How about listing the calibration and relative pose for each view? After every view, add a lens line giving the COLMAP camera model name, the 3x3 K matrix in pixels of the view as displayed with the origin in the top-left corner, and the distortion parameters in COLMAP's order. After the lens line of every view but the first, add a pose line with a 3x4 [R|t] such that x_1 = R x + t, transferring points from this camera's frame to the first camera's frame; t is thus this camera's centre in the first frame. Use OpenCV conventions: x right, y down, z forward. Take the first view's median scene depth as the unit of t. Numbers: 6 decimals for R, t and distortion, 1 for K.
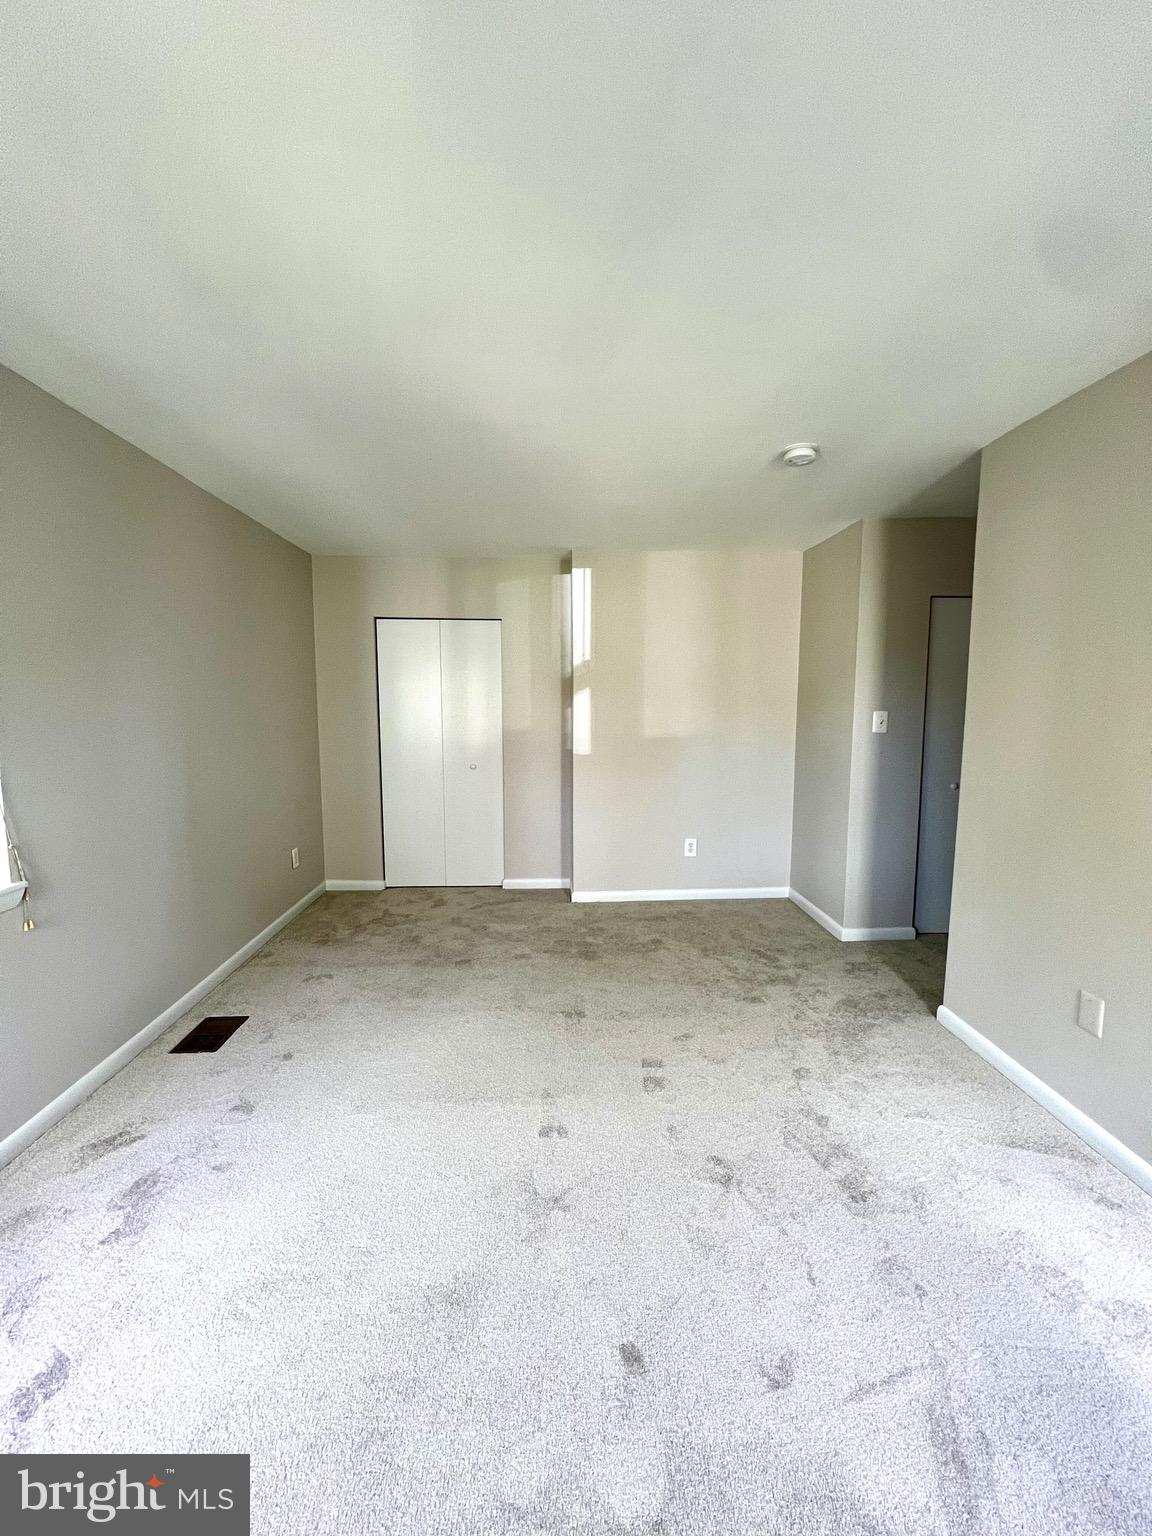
lens RADIAL K [[615.2, 0, 574.7], [0, 615.2, 764.5], [0, 0, 1]] dist [-0.000349, -0.000044]
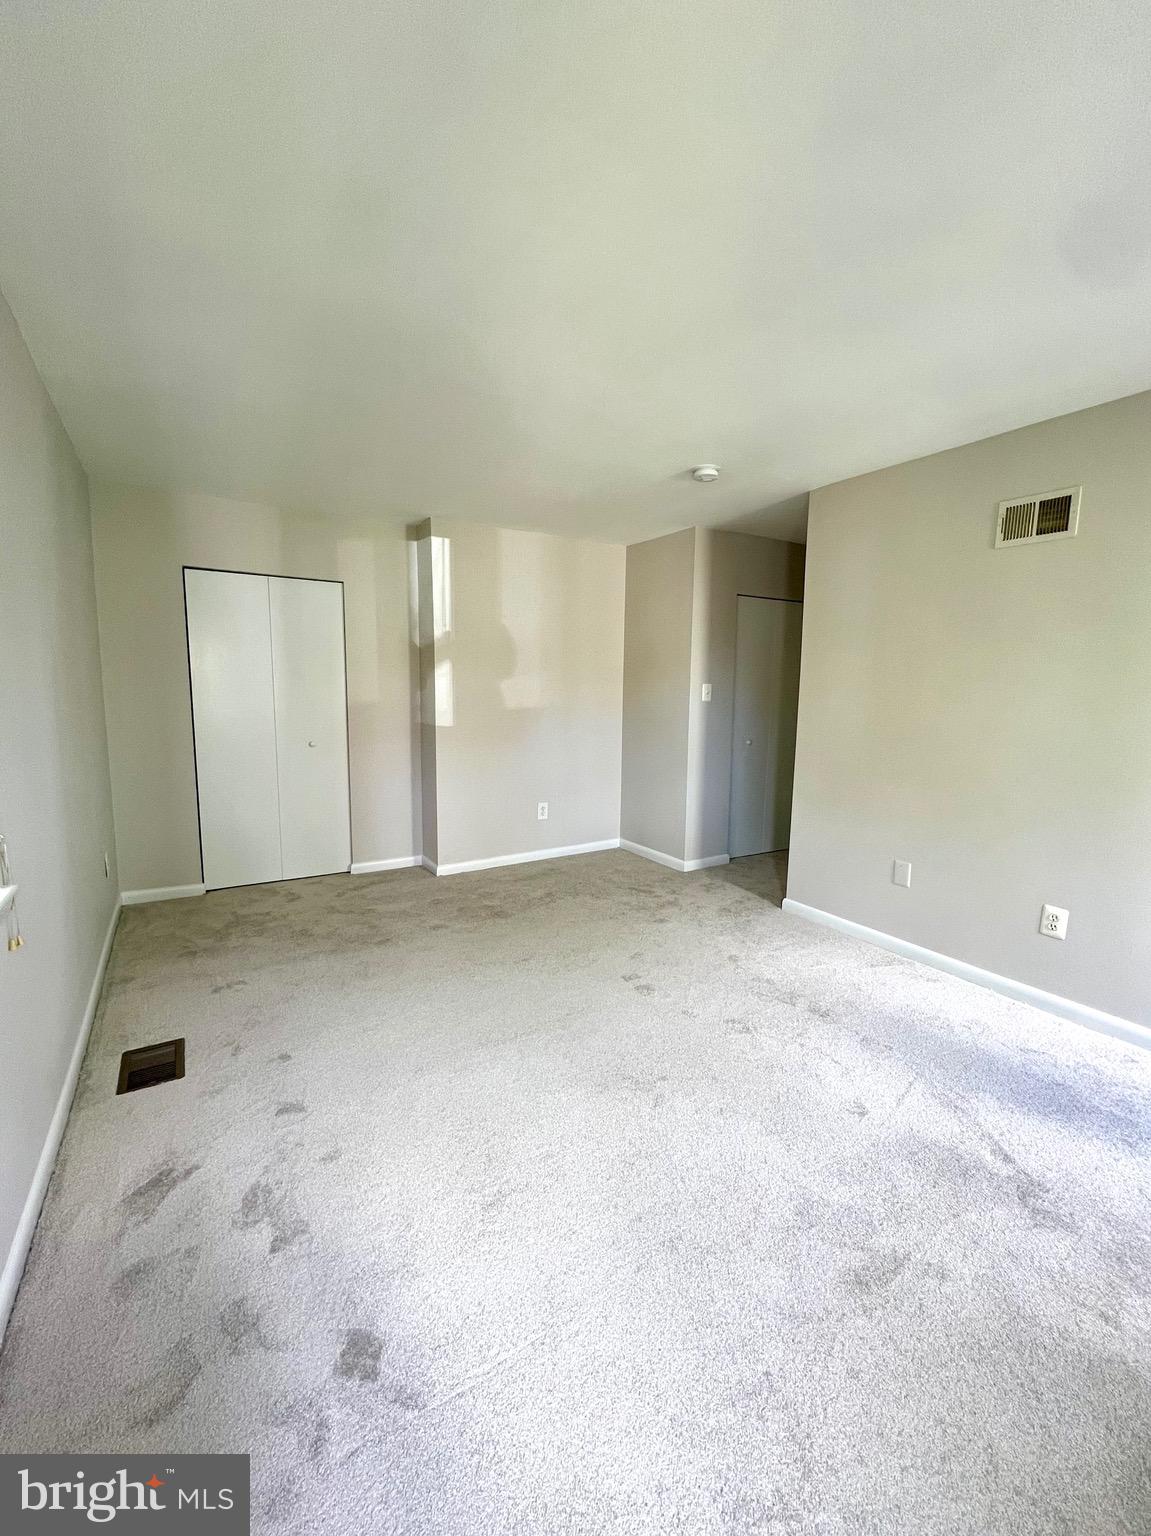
lens RADIAL K [[615.2, 0, 618.5], [0, 615.2, 761.4], [0, 0, 1]] dist [-0.000349, -0.000044]
pose [[0.874370, -0.051195, 0.482553, -0.269487], [0.038638, 0.998607, 0.035934, 0.018300], [-0.483720, -0.012775, 0.875130, -0.008193]]
